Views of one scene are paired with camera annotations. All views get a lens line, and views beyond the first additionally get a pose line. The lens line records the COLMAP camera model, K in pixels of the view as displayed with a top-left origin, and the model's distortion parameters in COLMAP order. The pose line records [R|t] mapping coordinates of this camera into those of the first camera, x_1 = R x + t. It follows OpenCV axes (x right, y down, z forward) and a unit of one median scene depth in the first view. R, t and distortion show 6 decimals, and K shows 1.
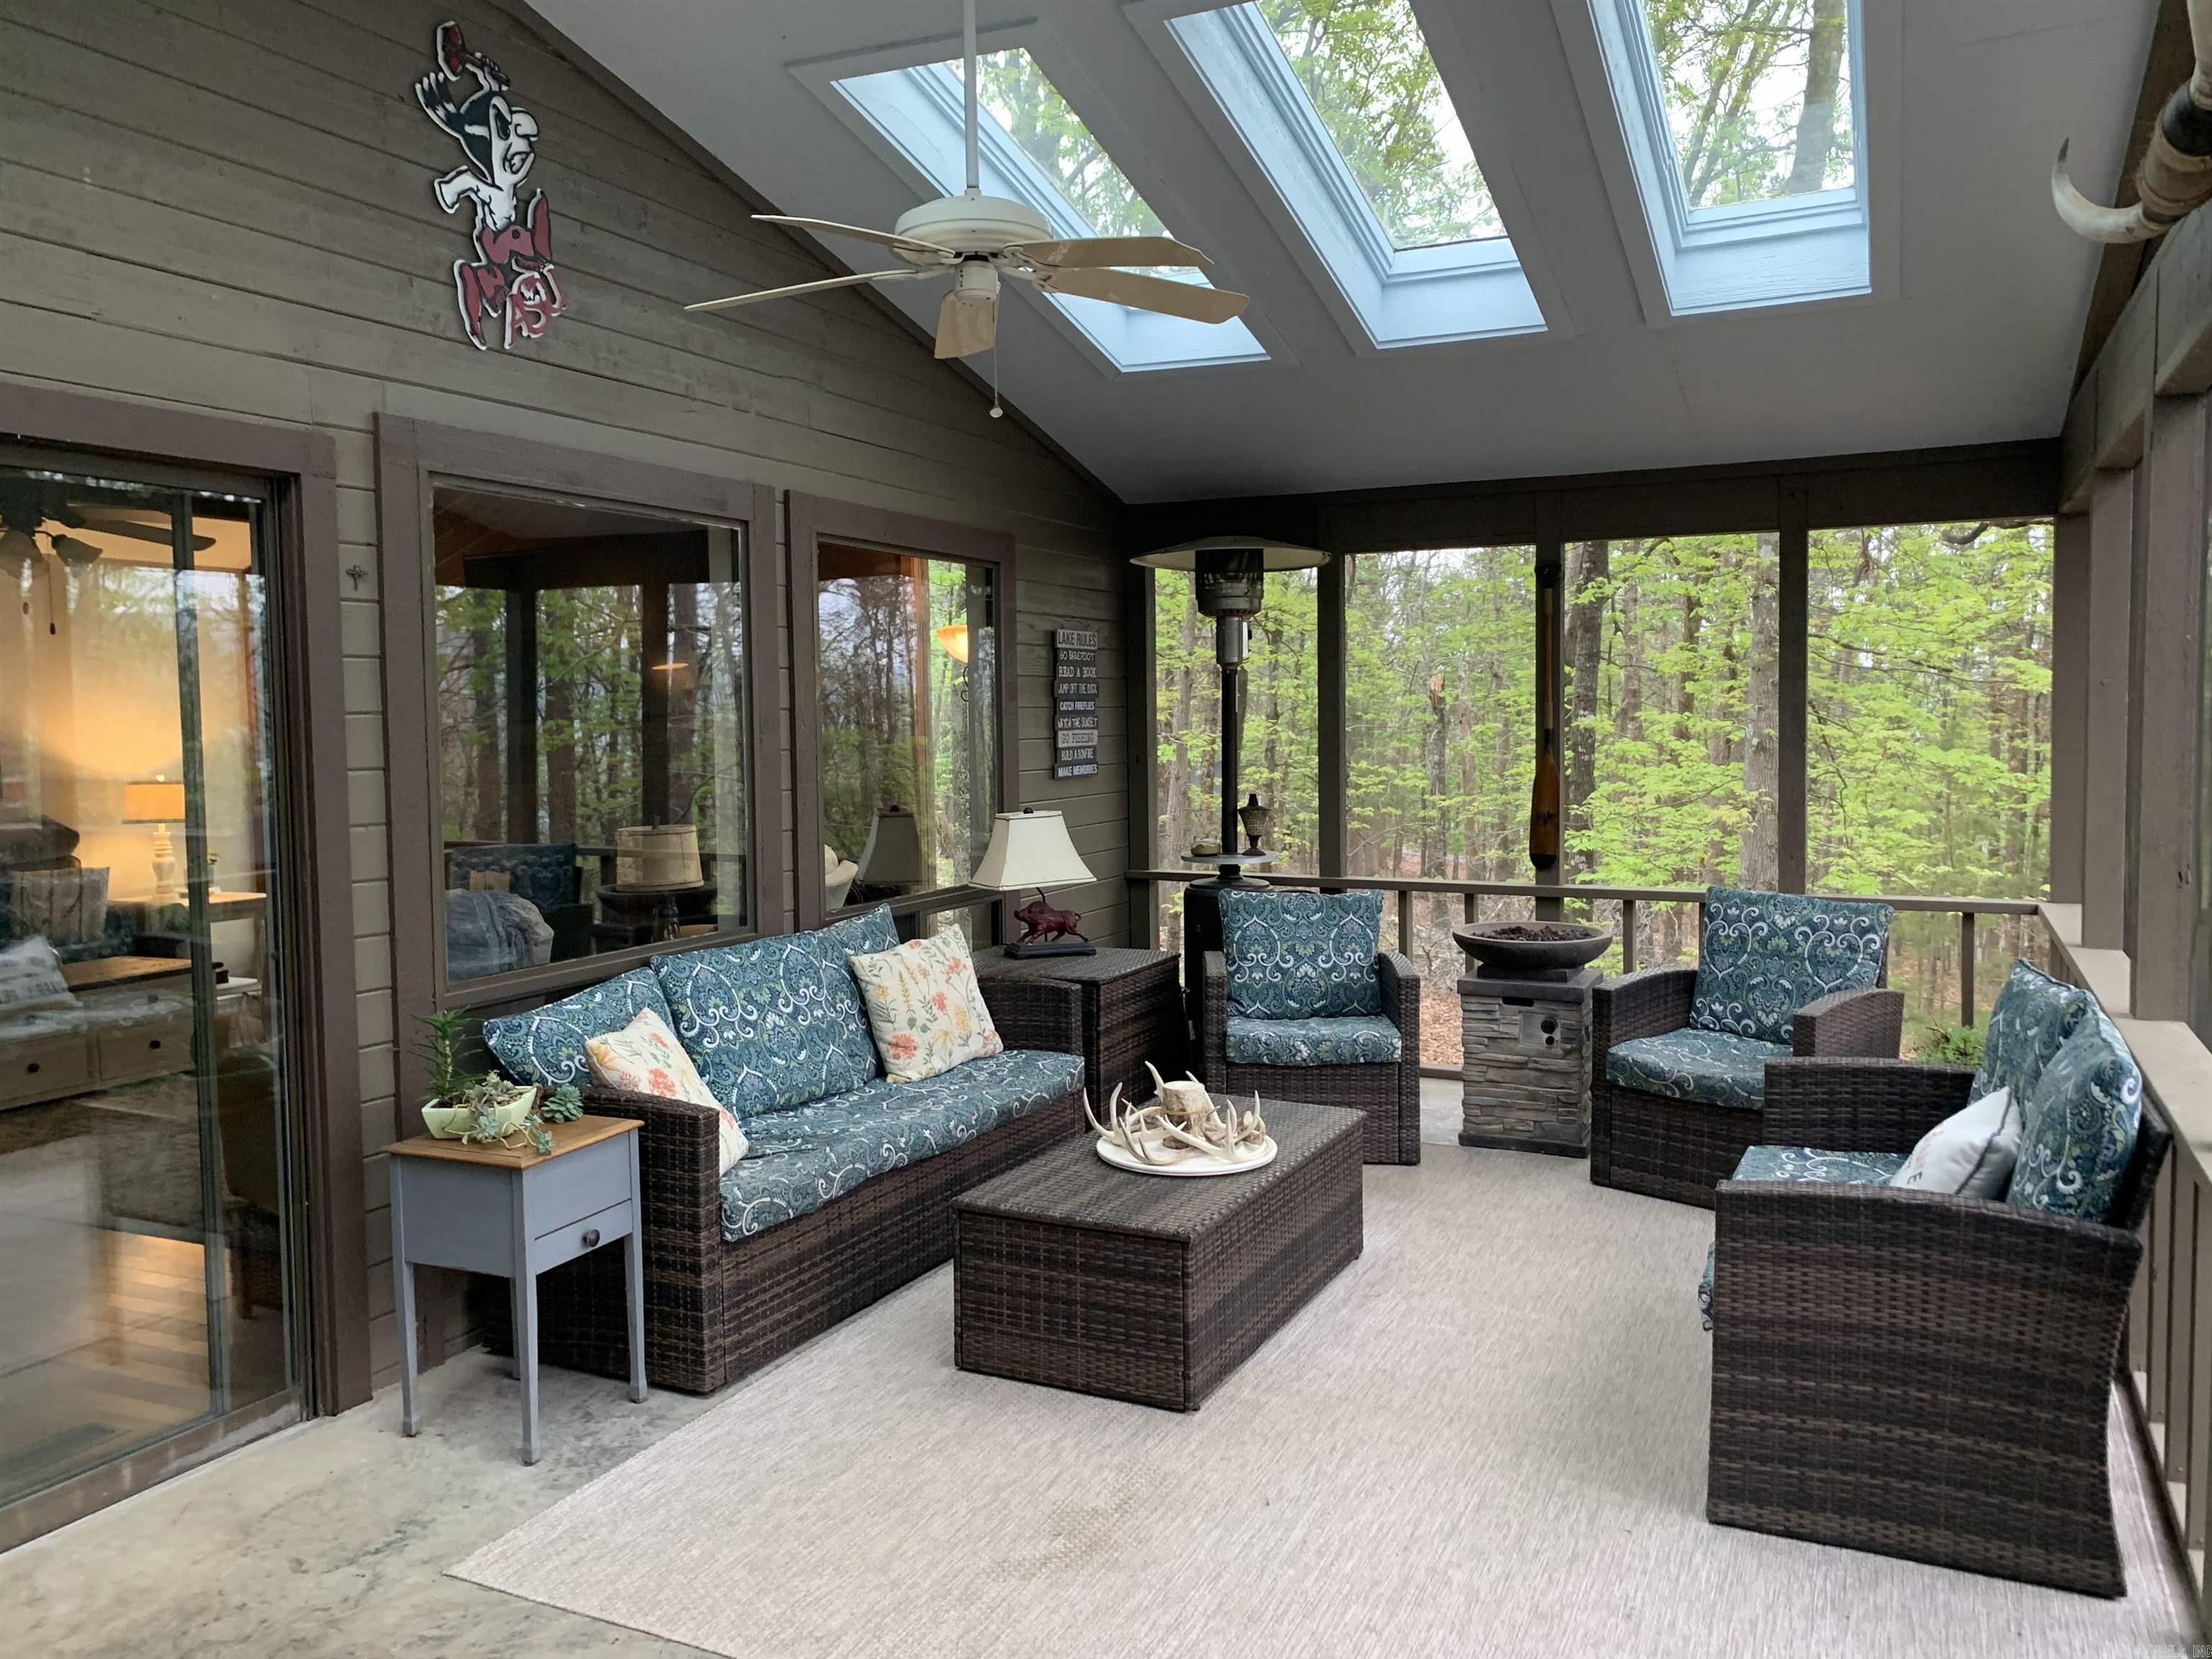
lens RADIAL K [[1632.9, 0, 1106.0], [0, 1632.9, 829.5], [0, 0, 1]] dist [0.011677, -0.005613]
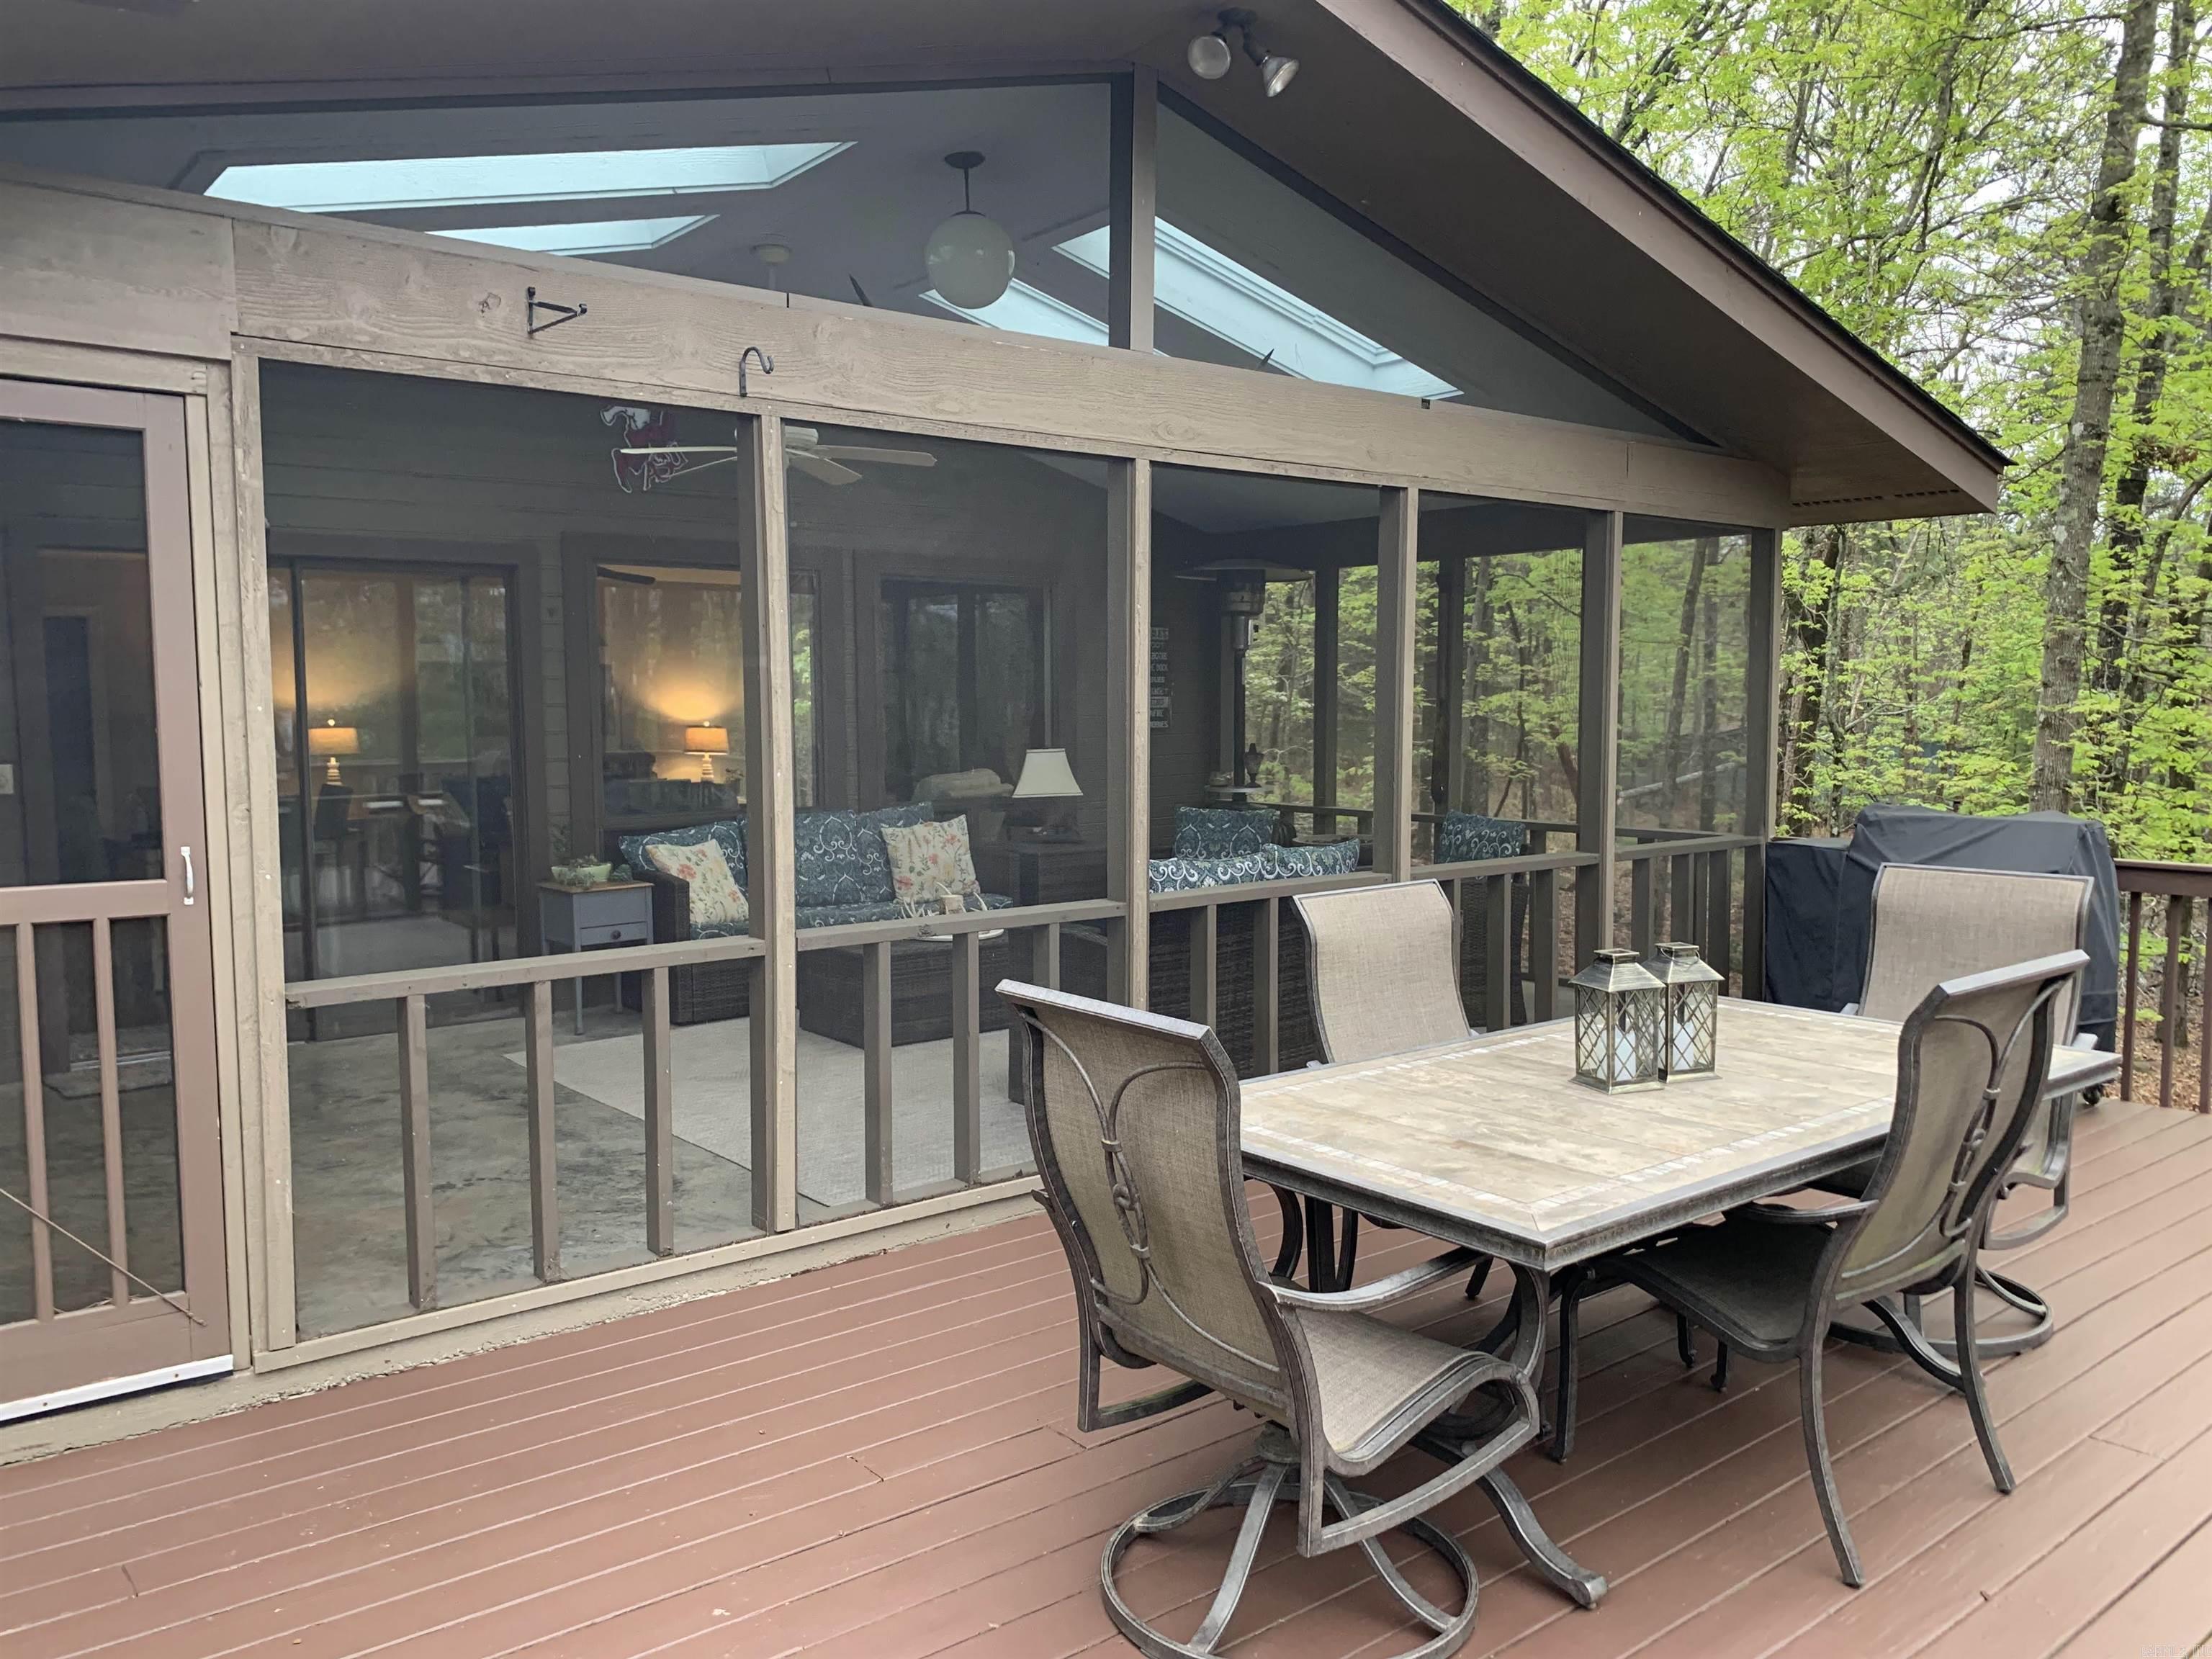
lens RADIAL K [[1568.2, 0, 1106.0], [0, 1568.2, 829.5], [0, 0, 1]] dist [0.048570, -0.000925]
pose [[0.899137, 0.044970, -0.435350, 0.748179], [-0.037680, 0.998968, 0.025369, 0.029705], [0.436042, -0.006407, 0.899904, -0.346817]]
